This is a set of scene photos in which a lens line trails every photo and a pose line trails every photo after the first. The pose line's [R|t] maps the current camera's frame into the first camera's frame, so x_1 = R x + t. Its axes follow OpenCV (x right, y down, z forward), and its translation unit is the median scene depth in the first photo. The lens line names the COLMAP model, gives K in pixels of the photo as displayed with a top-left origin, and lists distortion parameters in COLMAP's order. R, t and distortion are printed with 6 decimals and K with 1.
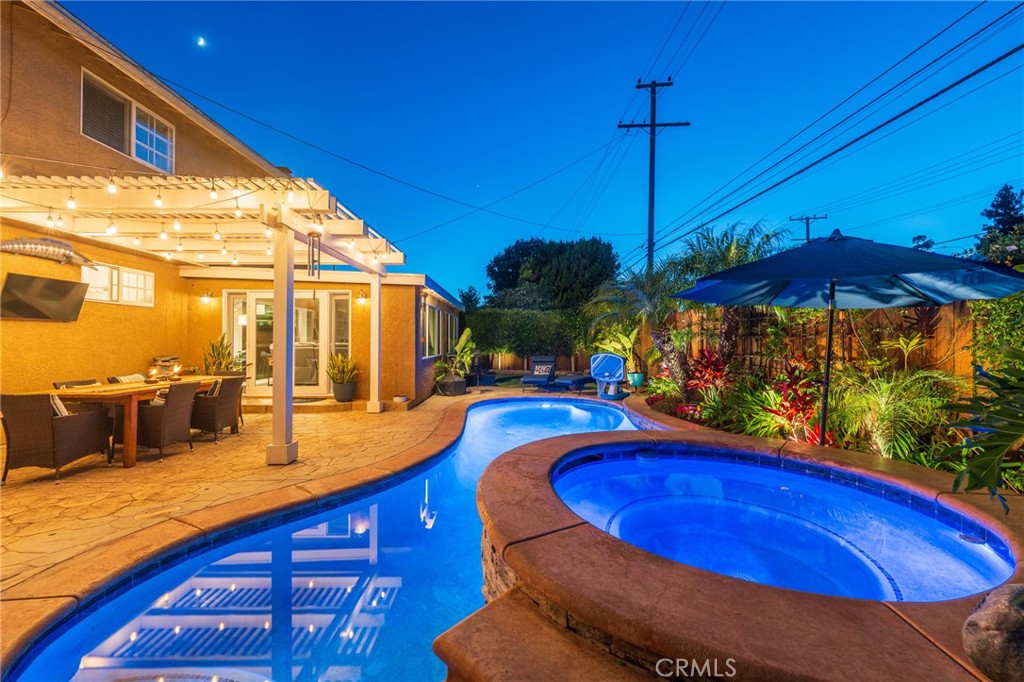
lens RADIAL K [[412.1, 0, 511.6], [0, 412.1, 338.0], [0, 0, 1]] dist [-0.001088, -0.000108]
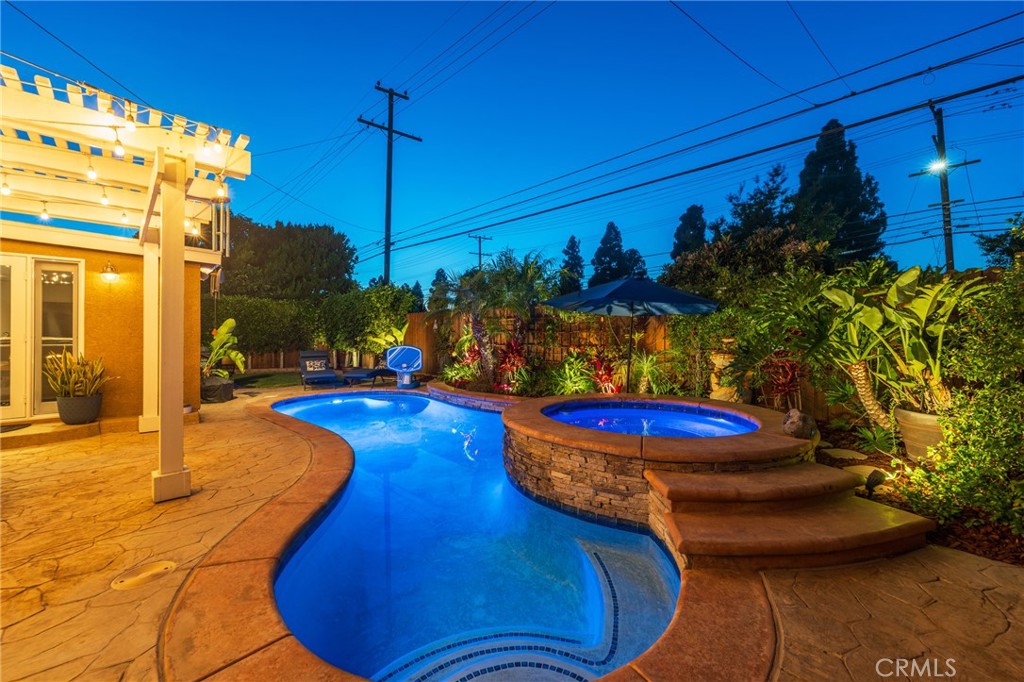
lens RADIAL K [[414.3, 0, 513.0], [0, 414.3, 333.7], [0, 0, 1]] dist [-0.001058, -0.000100]
pose [[0.729205, 0.002333, 0.684291, -0.381739], [-0.005944, 0.999978, 0.002925, 0.000656], [-0.684270, -0.006200, 0.729203, 0.018967]]
